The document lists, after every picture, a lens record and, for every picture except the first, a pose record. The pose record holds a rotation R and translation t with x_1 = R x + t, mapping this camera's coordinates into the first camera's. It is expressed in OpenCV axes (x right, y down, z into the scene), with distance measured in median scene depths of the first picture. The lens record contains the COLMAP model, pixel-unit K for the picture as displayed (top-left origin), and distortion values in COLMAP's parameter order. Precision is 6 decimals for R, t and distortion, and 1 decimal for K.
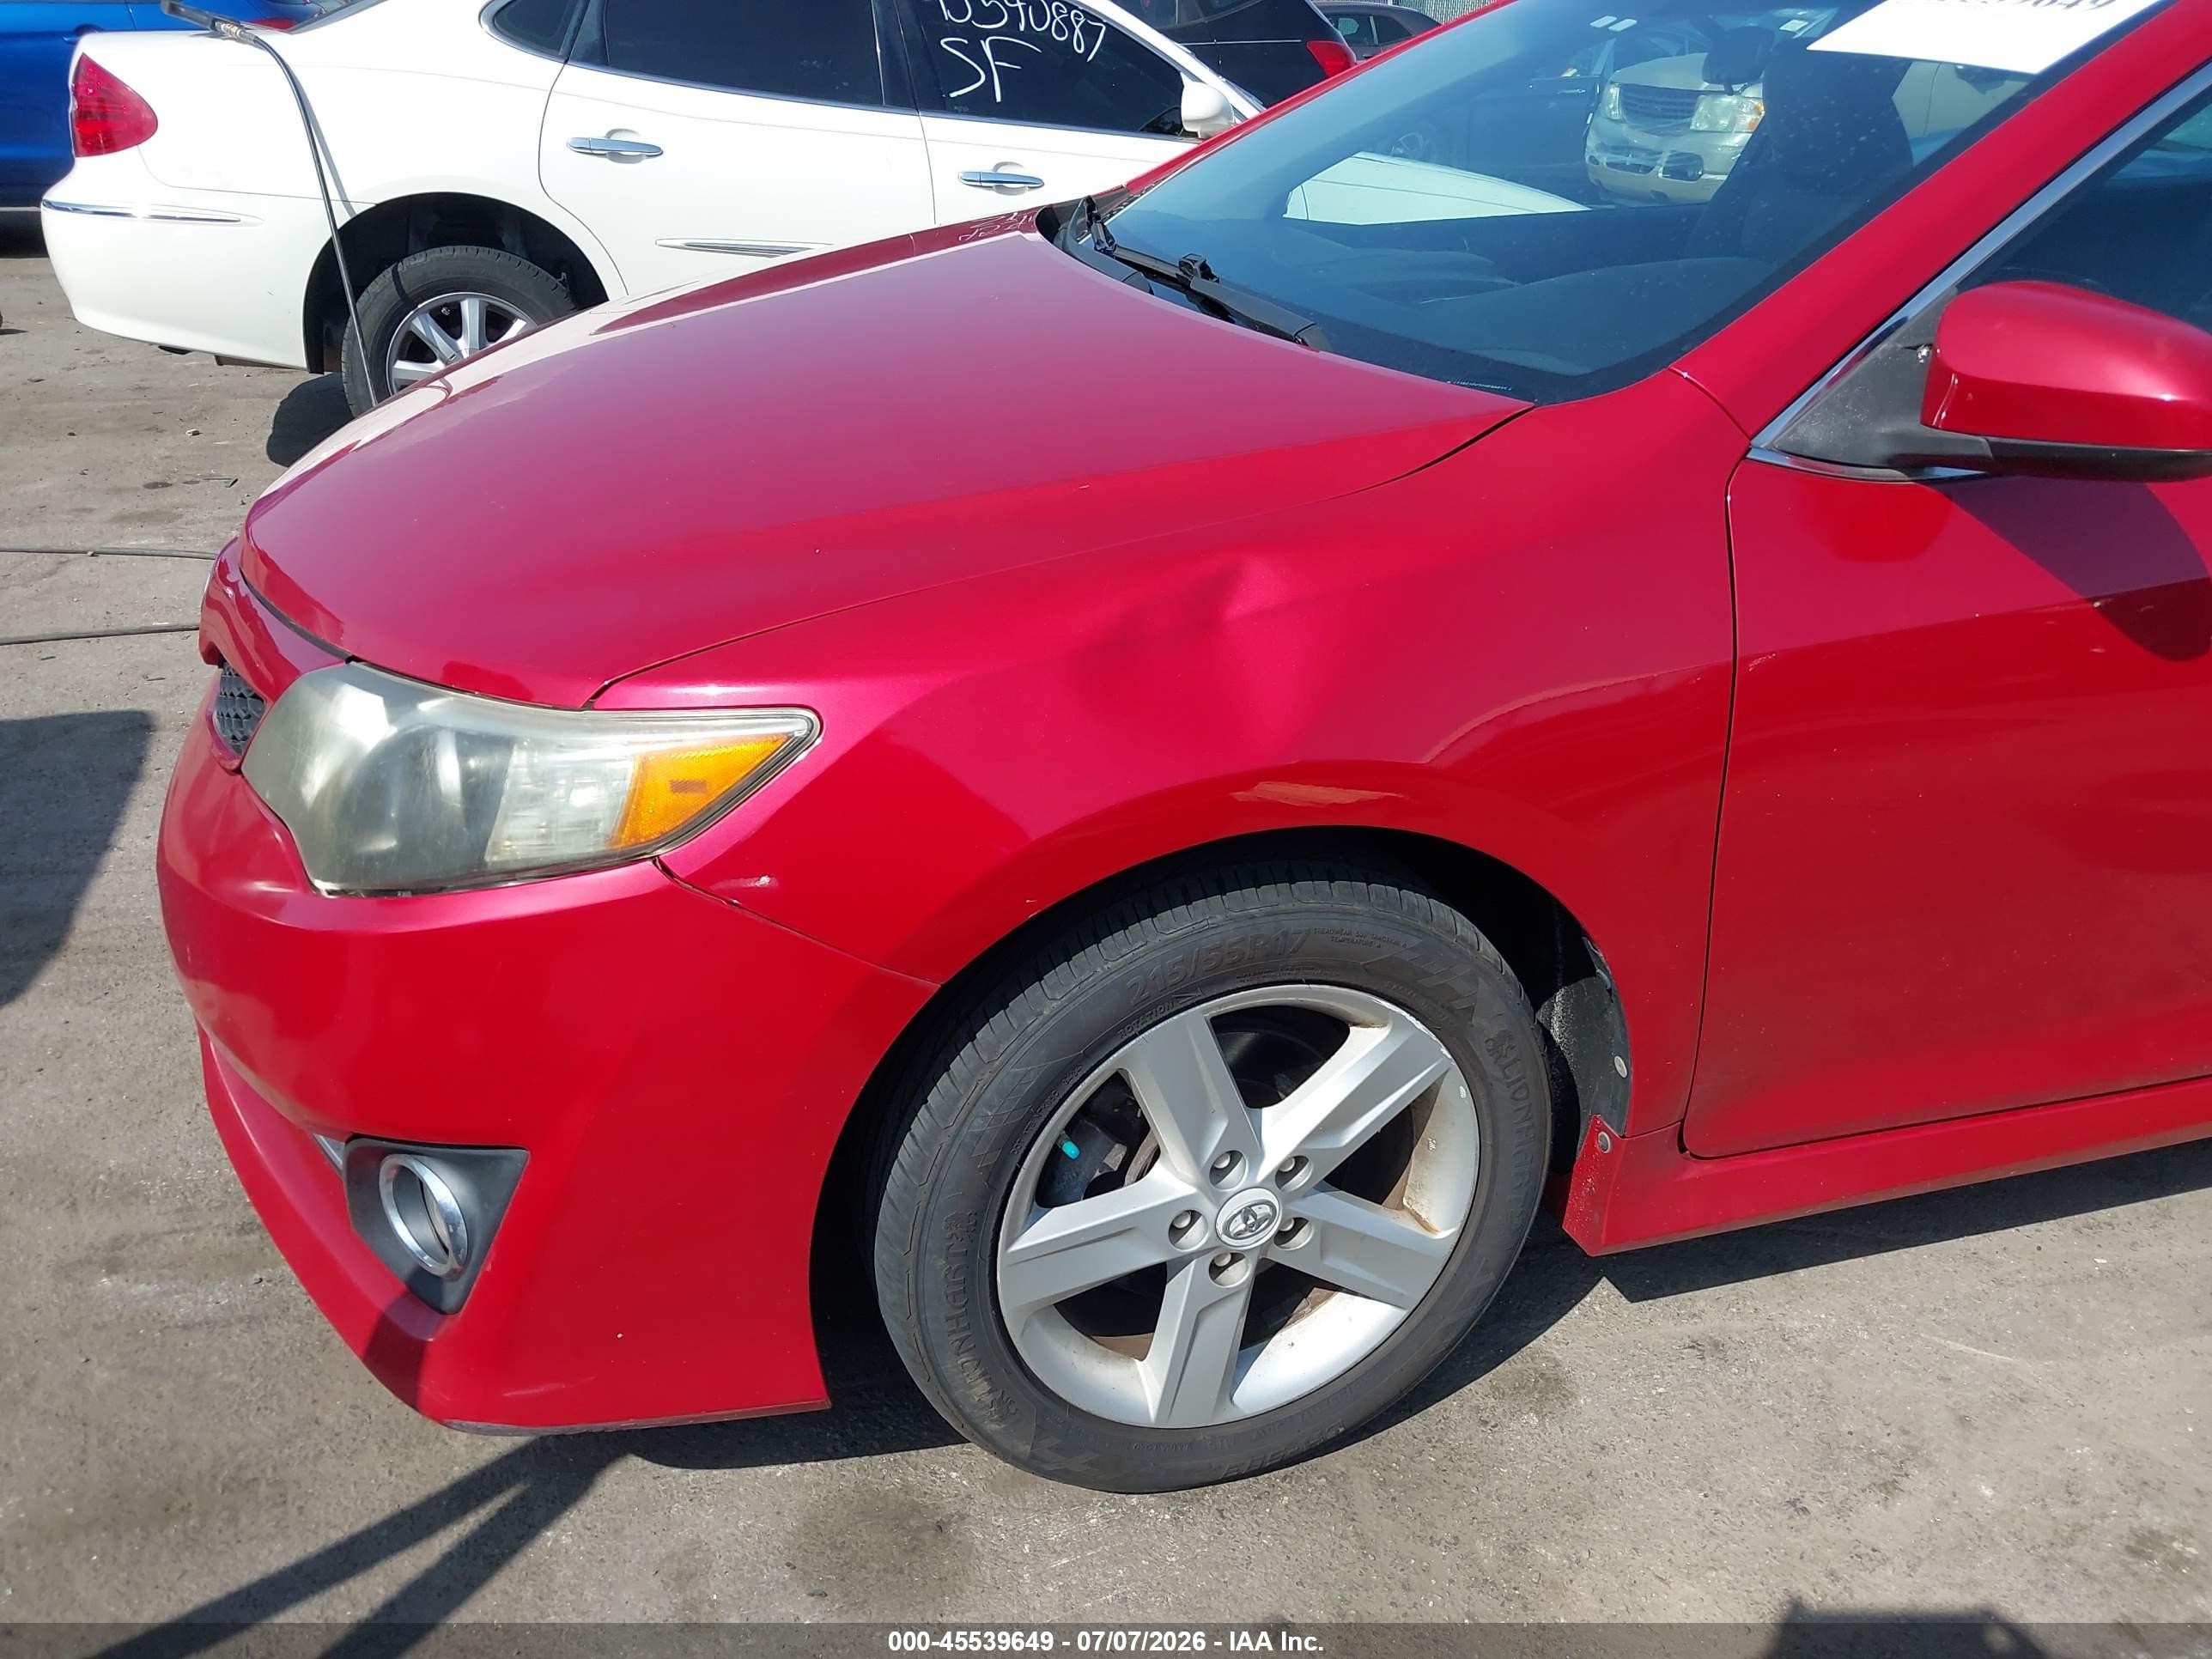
lens RADIAL K [[1772.0, 0, 1093.5], [0, 1772.0, 819.5], [0, 0, 1]] dist [0.042161, -0.082440]
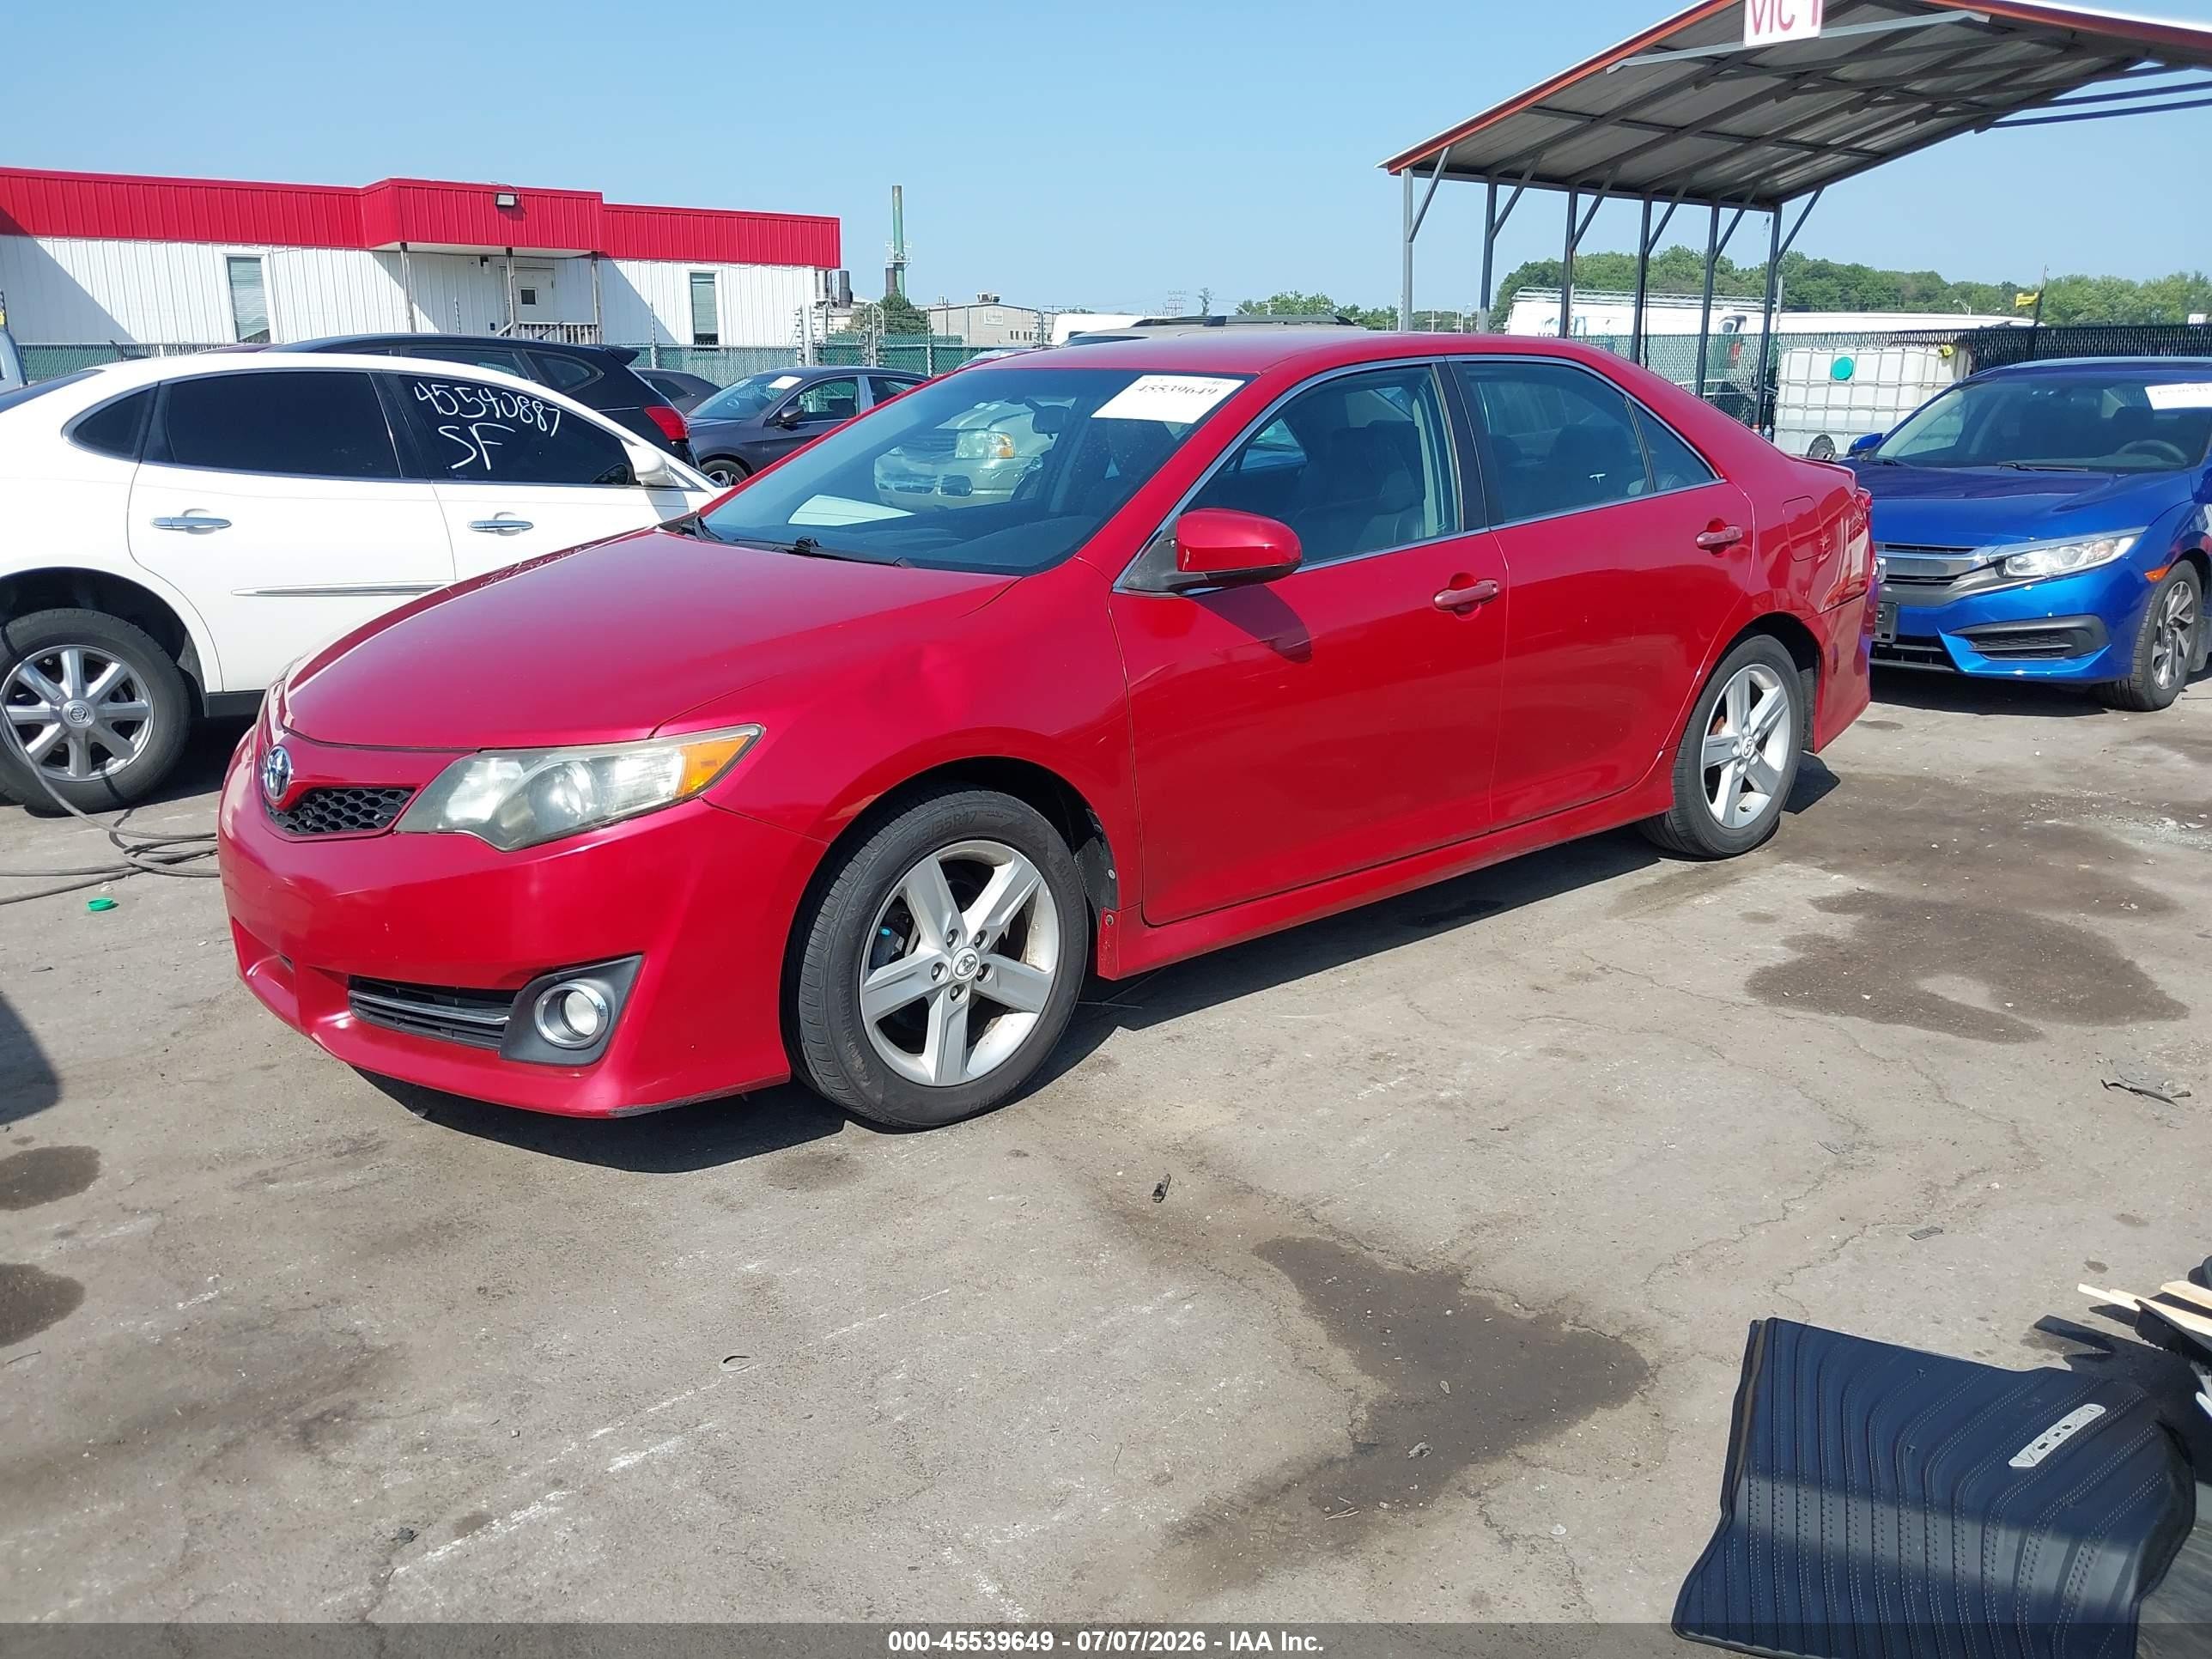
lens RADIAL K [[1775.0, 0, 1106.0], [0, 1775.0, 829.5], [0, 0, 1]] dist [-0.023614, 0.023431]
pose [[0.916414, -0.137688, 0.375801, -0.499360], [0.199067, 0.971387, -0.129536, 0.359009], [-0.347213, 0.193518, 0.917602, -0.951324]]
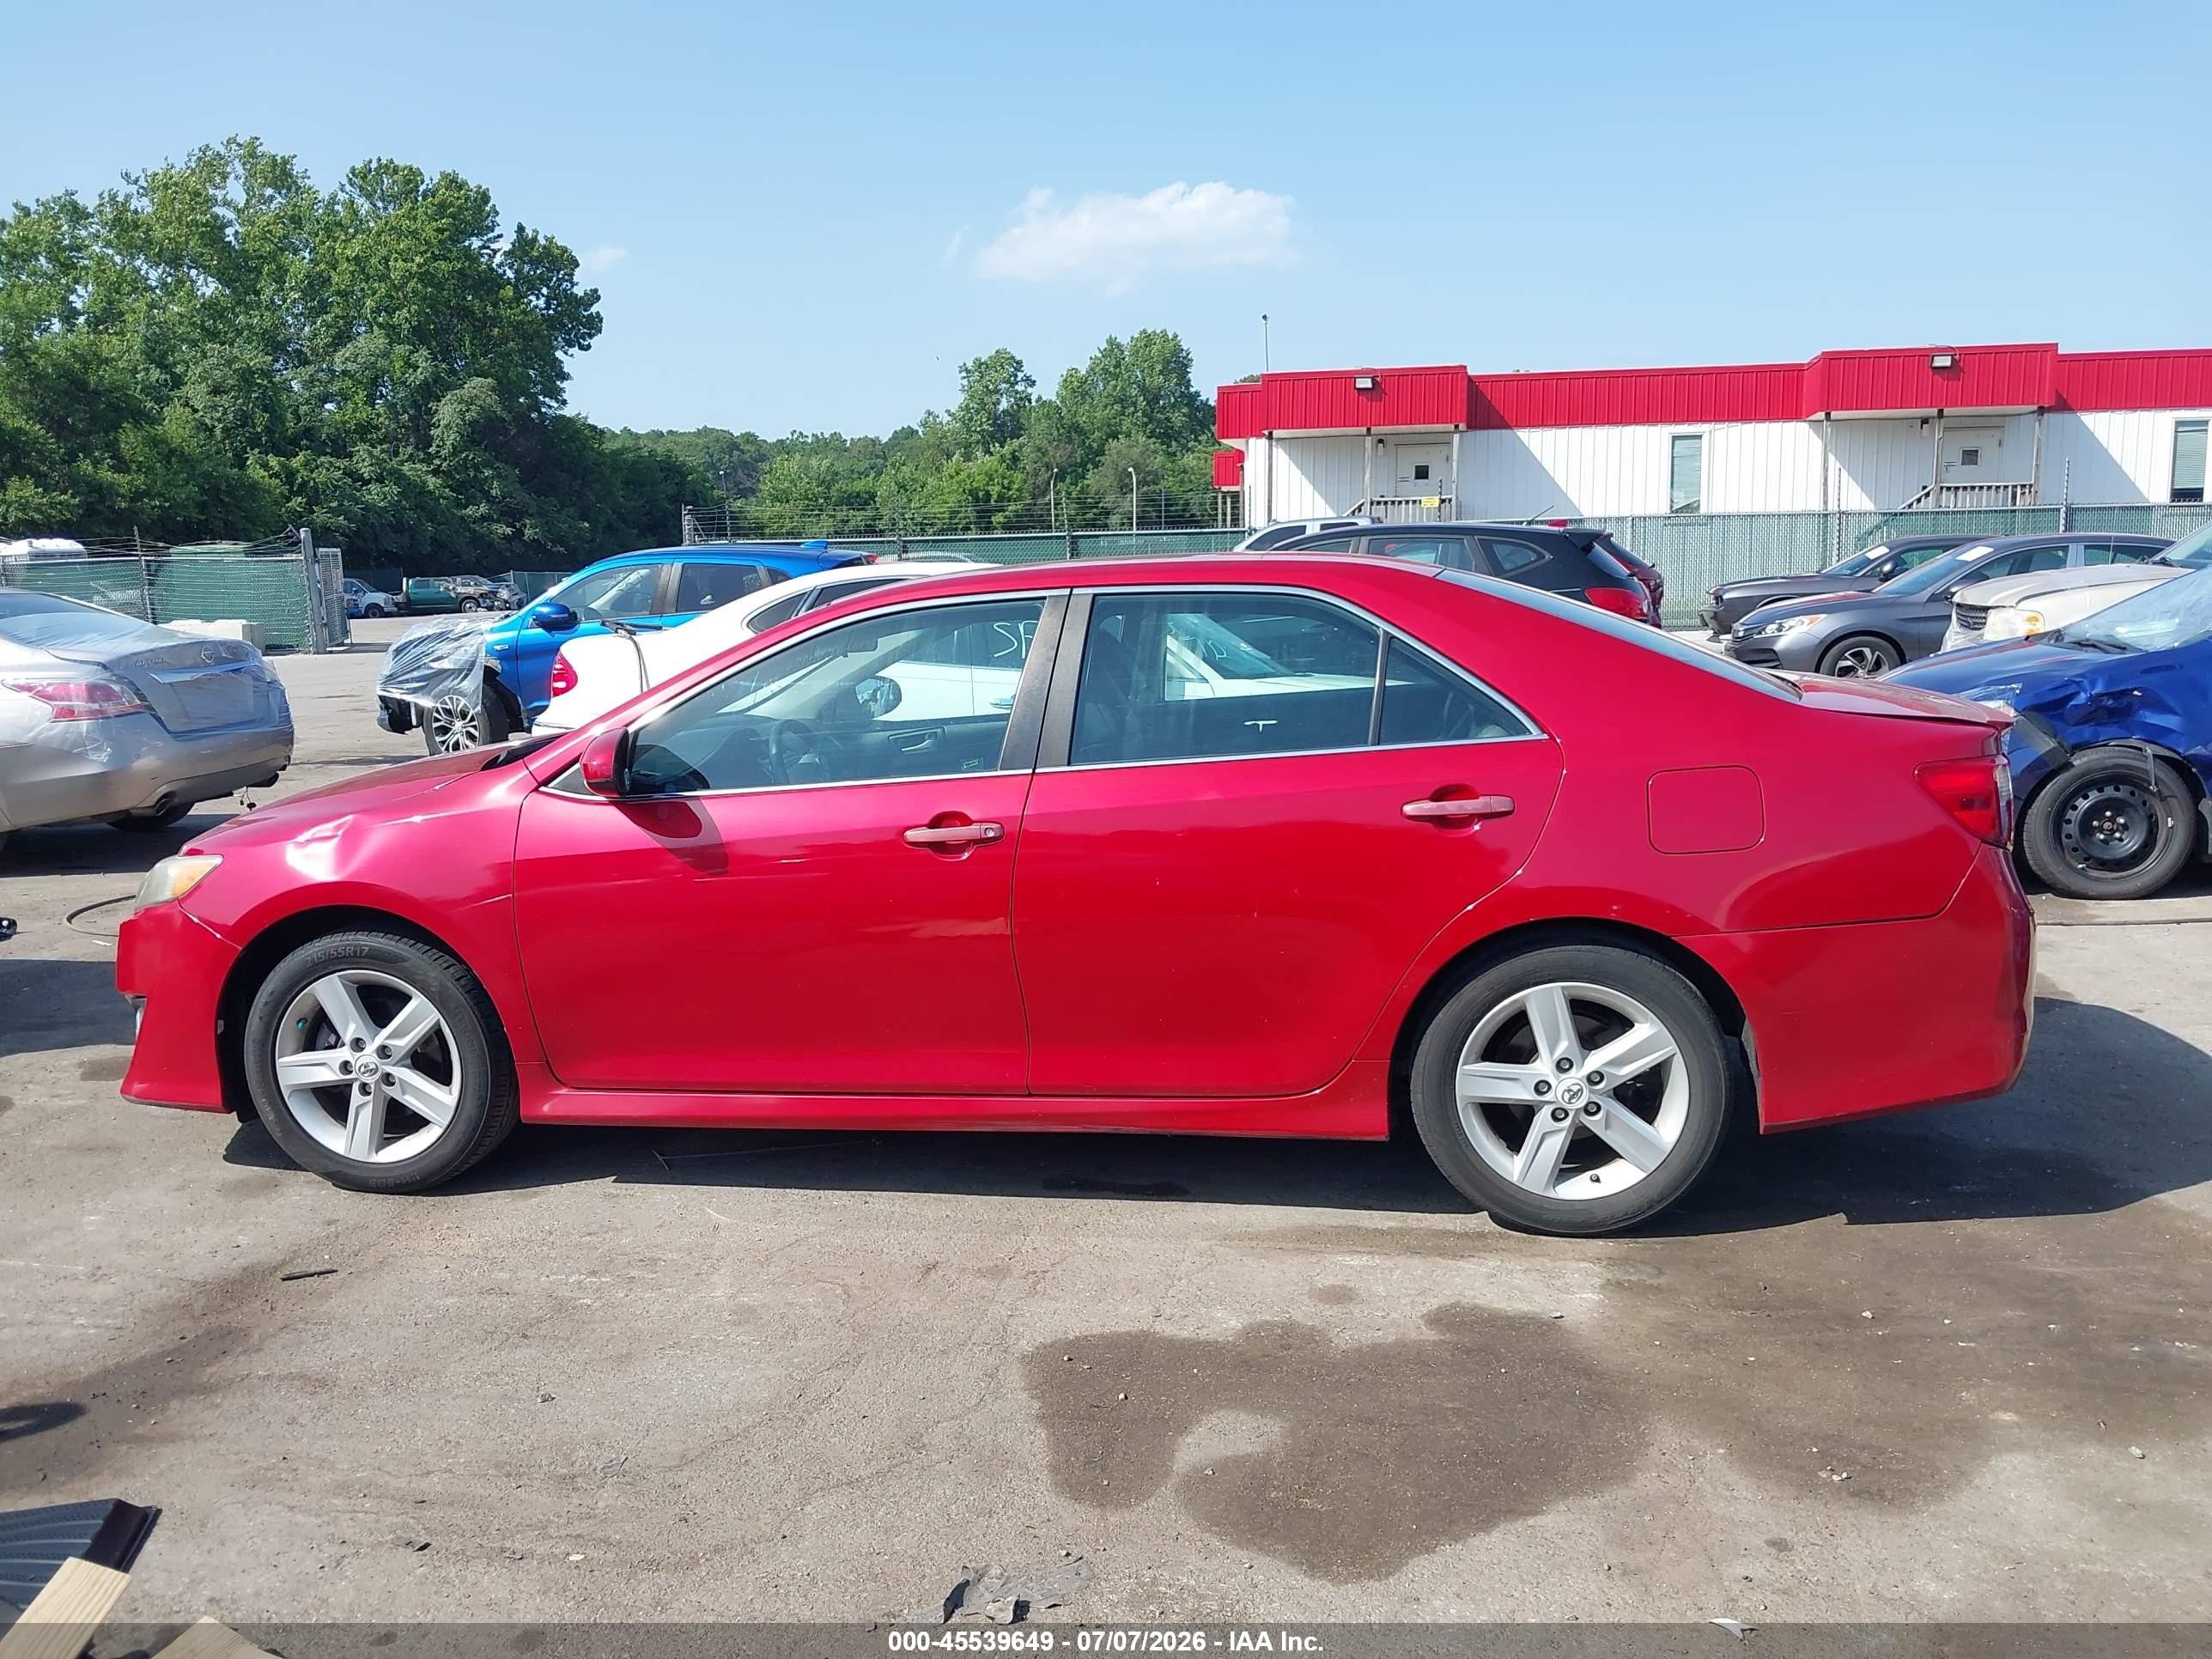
lens RADIAL K [[1772.0, 0, 1093.5], [0, 1772.0, 819.5], [0, 0, 1]] dist [0.042161, -0.082440]
pose [[0.887873, 0.013654, -0.459887, 2.180774], [-0.141288, 0.959353, -0.244293, 0.352656], [0.437858, 0.281878, 0.853712, -0.864614]]
